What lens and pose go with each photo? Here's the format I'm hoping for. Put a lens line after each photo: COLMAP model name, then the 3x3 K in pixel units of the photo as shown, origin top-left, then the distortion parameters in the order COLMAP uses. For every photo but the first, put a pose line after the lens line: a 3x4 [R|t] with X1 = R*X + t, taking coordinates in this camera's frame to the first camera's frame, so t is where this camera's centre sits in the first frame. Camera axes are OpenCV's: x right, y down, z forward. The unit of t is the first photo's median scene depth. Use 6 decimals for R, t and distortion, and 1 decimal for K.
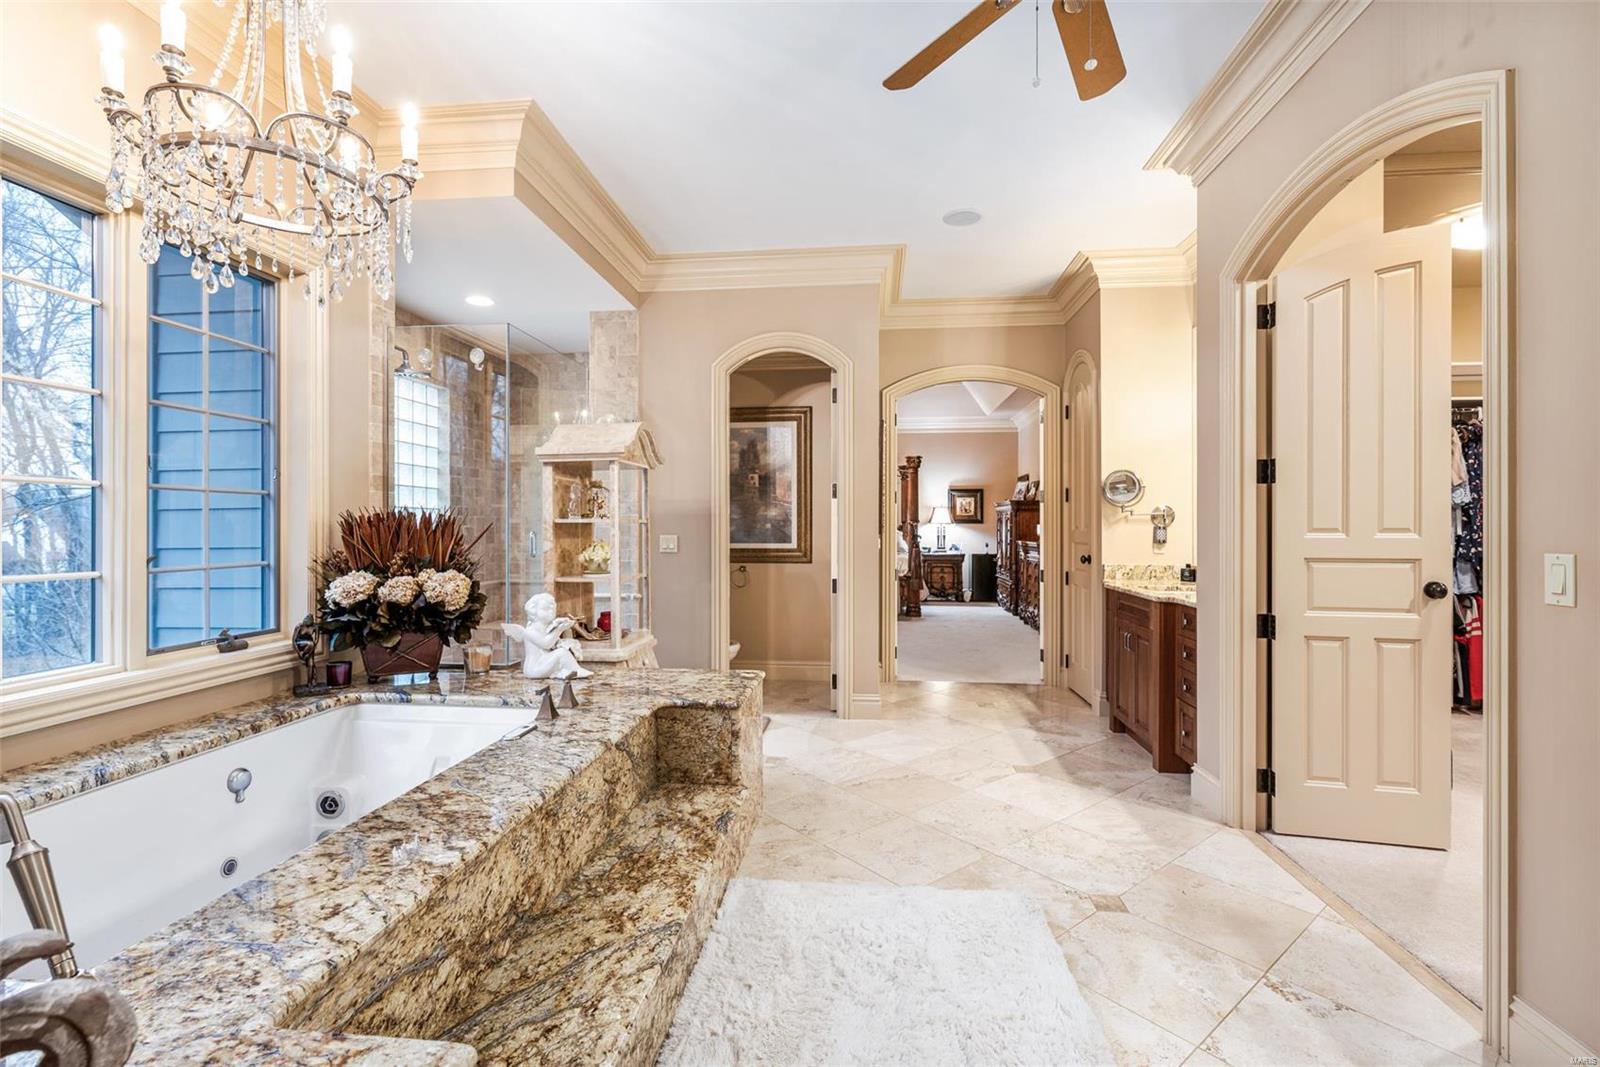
lens RADIAL K [[694.8, 0, 805.6], [0, 694.8, 529.5], [0, 0, 1]] dist [0.003544, -0.001134]
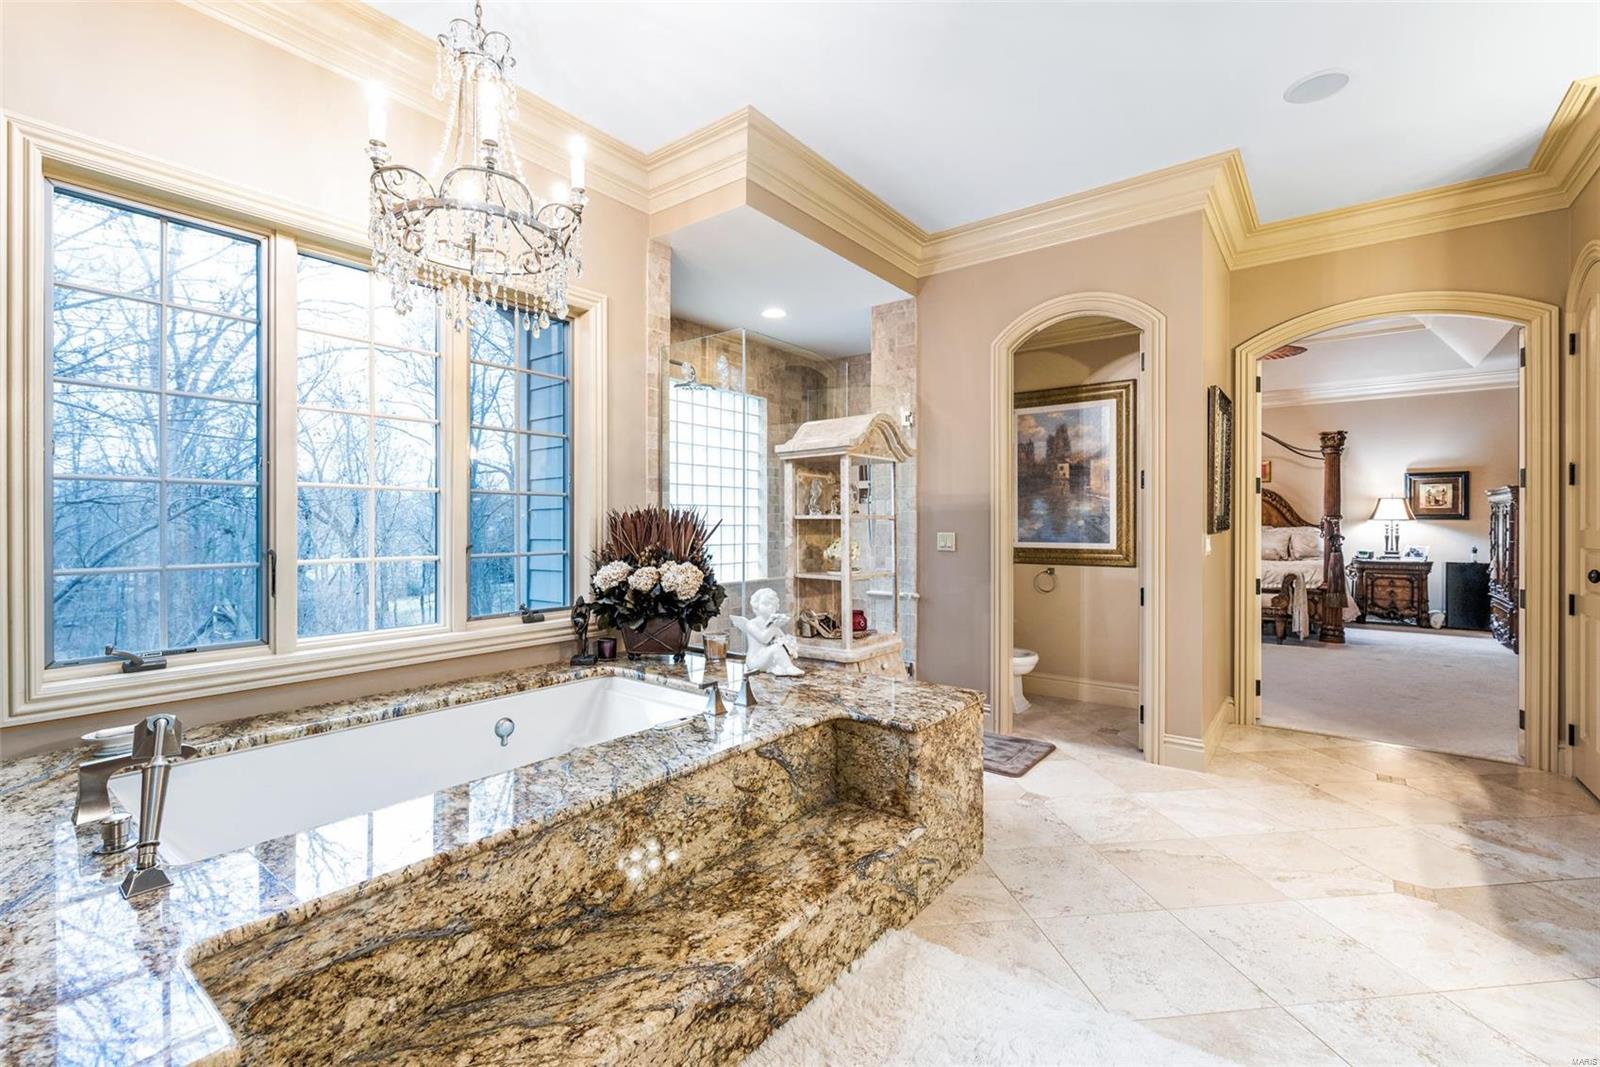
lens RADIAL K [[694.8, 0, 800.7], [0, 694.8, 527.2], [0, 0, 1]] dist [0.003544, -0.001134]
pose [[0.852753, 0.003480, -0.522303, 0.175091], [-0.003351, 0.999994, 0.001191, 0.000905], [0.522304, 0.000735, 0.852759, 0.141563]]
